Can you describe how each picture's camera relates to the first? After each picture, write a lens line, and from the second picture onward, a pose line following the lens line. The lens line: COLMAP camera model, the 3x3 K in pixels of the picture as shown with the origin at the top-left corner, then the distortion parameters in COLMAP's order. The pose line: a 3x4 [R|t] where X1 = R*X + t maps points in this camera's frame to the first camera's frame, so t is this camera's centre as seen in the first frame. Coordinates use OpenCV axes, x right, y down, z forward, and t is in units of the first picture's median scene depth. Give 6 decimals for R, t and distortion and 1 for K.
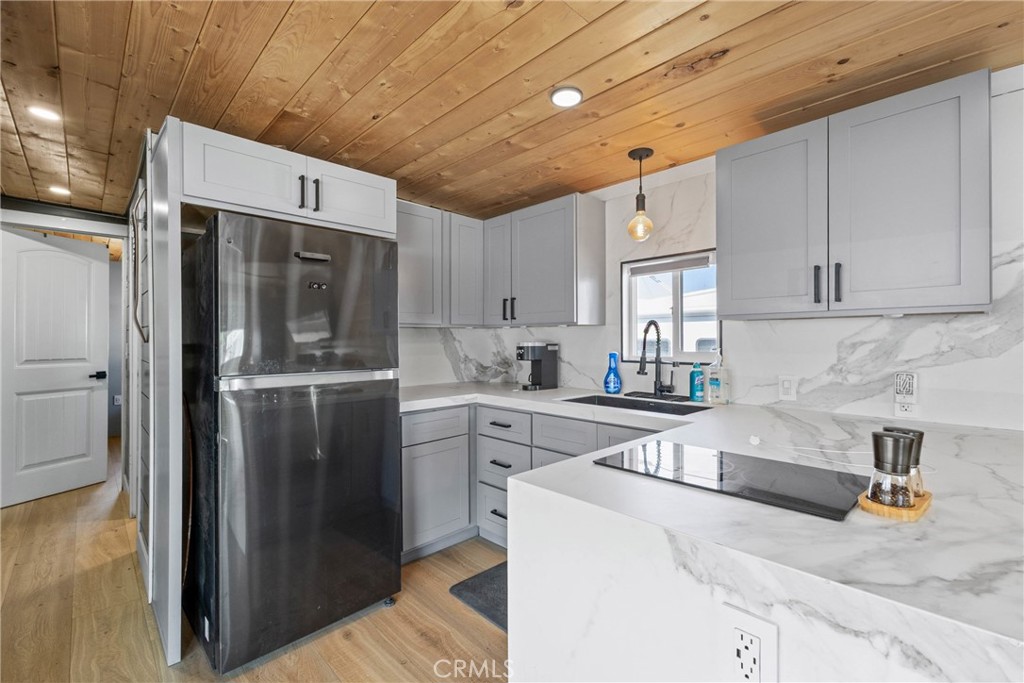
lens RADIAL K [[447.7, 0, 512.0], [0, 447.7, 341.5], [0, 0, 1]] dist [-0.002230, -0.000571]
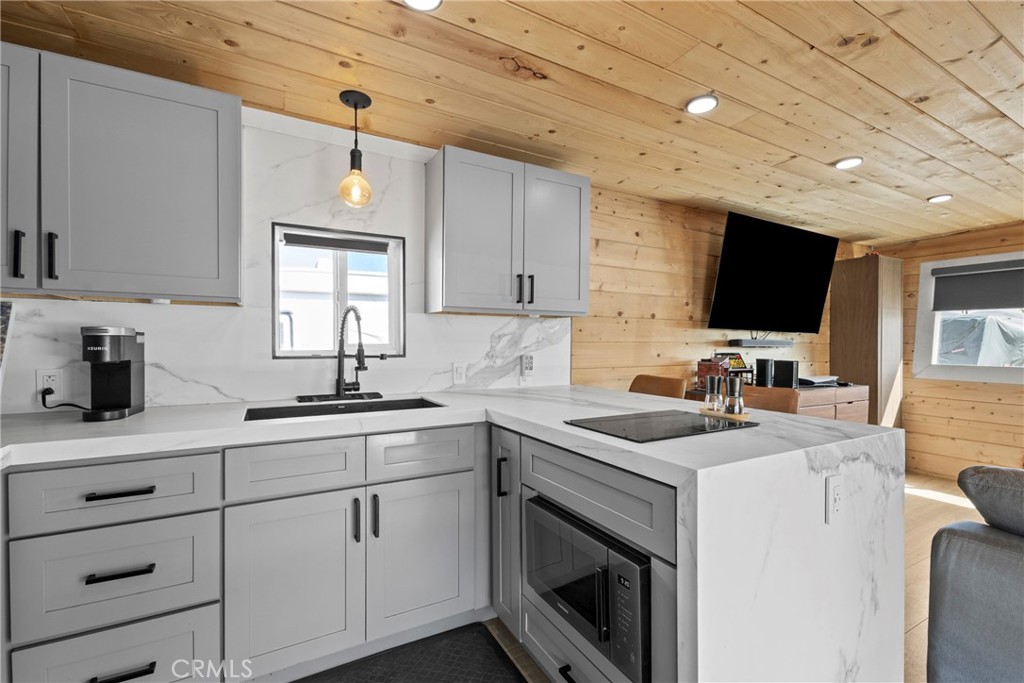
lens RADIAL K [[447.7, 0, 512.0], [0, 447.7, 341.5], [0, 0, 1]] dist [-0.002230, -0.000571]
pose [[0.249150, 0.009366, 0.968420, -0.429956], [0.000407, 0.999952, -0.009775, 0.029497], [-0.968465, 0.002830, 0.249135, 0.520748]]
